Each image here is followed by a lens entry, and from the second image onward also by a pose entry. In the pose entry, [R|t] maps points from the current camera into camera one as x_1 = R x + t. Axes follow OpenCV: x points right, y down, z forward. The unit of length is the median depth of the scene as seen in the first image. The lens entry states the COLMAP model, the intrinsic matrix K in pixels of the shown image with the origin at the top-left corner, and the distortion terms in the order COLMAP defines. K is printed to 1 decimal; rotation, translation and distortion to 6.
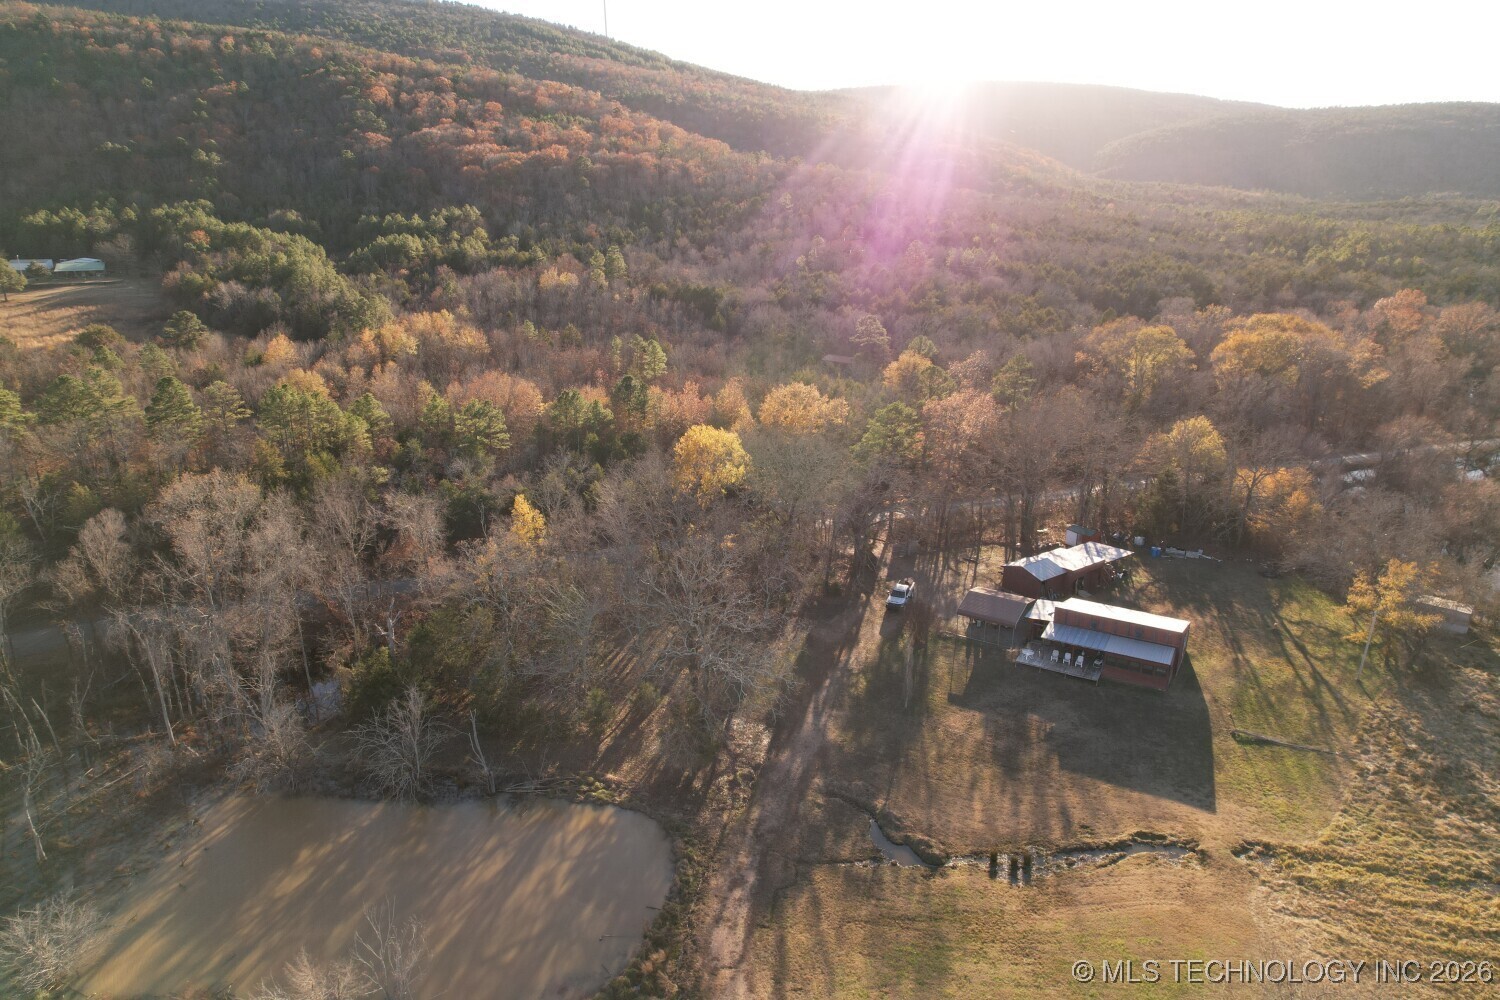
lens RADIAL K [[954.9, 0, 755.1], [0, 954.9, 514.6], [0, 0, 1]] dist [-0.075941, 0.065437]
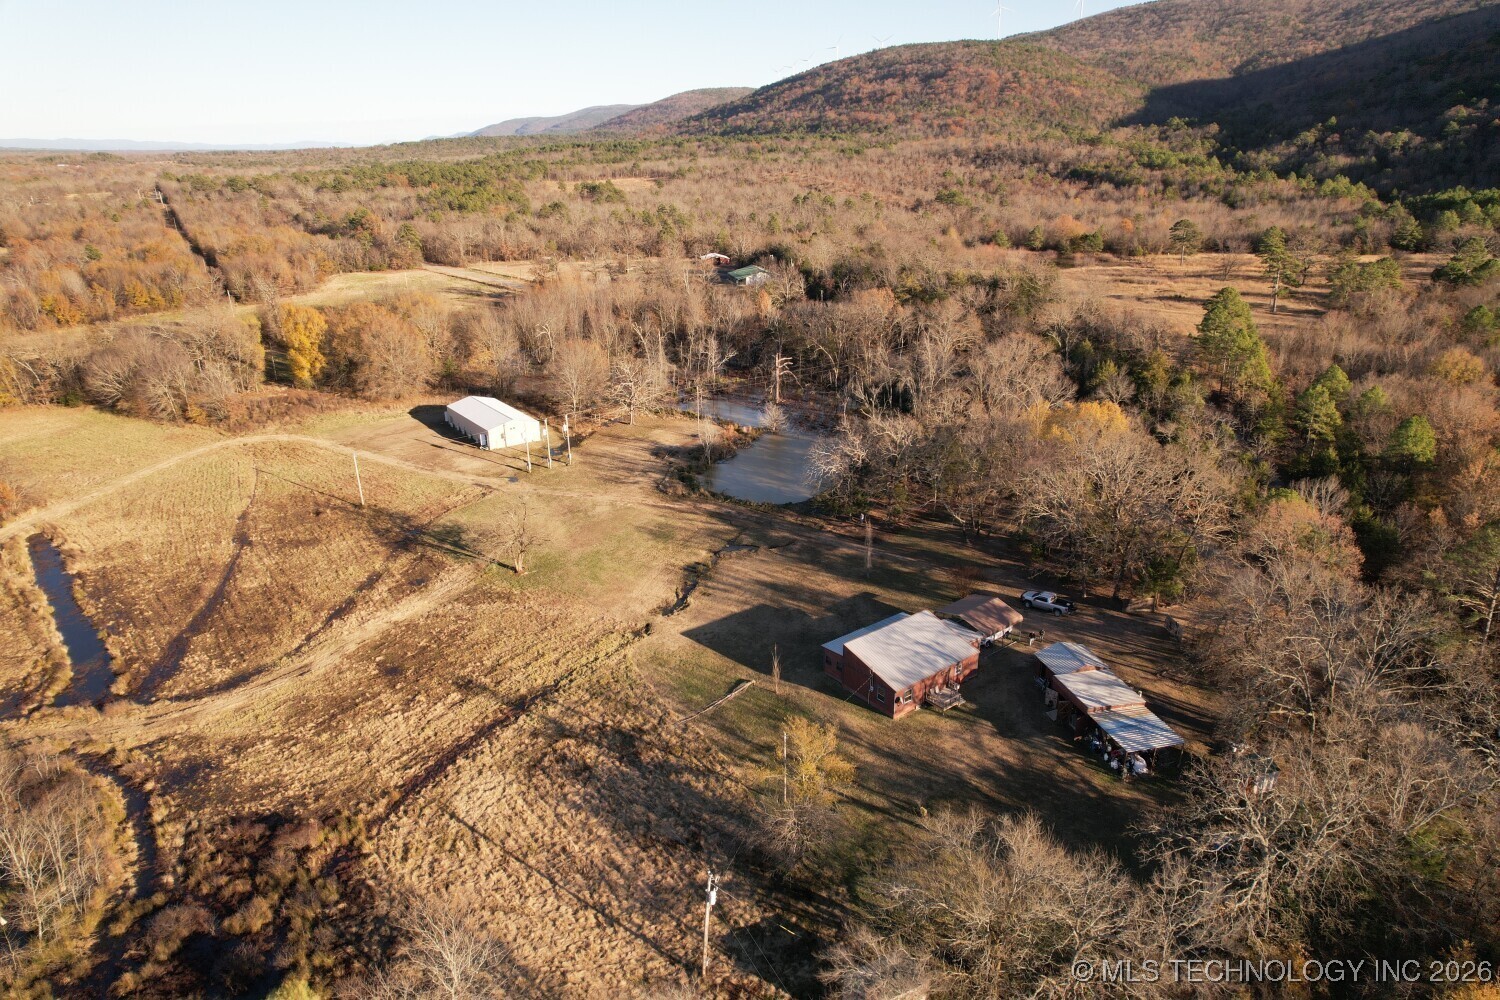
lens RADIAL K [[954.9, 0, 749.4], [0, 954.9, 506.8], [0, 0, 1]] dist [-0.075941, 0.065437]
pose [[-0.363702, 0.339979, -0.867257, 1.304099], [-0.290807, 0.843046, 0.452444, -0.433111], [0.884959, 0.416759, -0.207749, 1.023796]]
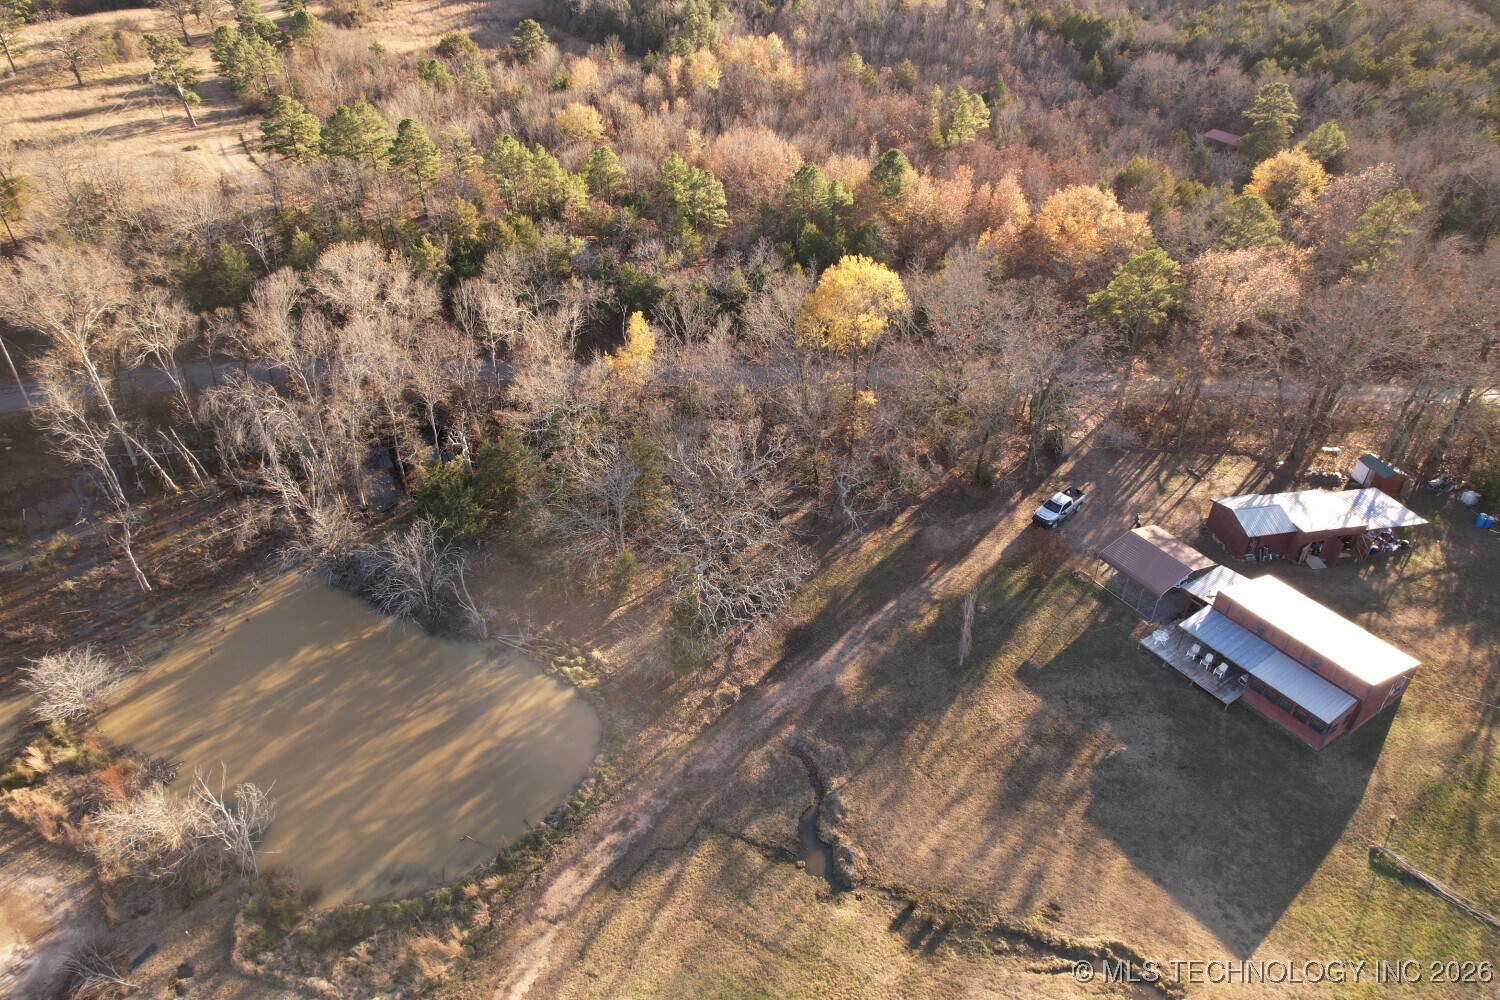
lens RADIAL K [[954.9, 0, 756.9], [0, 954.9, 515.8], [0, 0, 1]] dist [-0.075941, 0.065437]
pose [[0.897360, 0.250610, -0.363236, 0.251844], [-0.136424, 0.940324, 0.311735, -0.144260], [0.419683, -0.230184, 0.877999, 0.212774]]
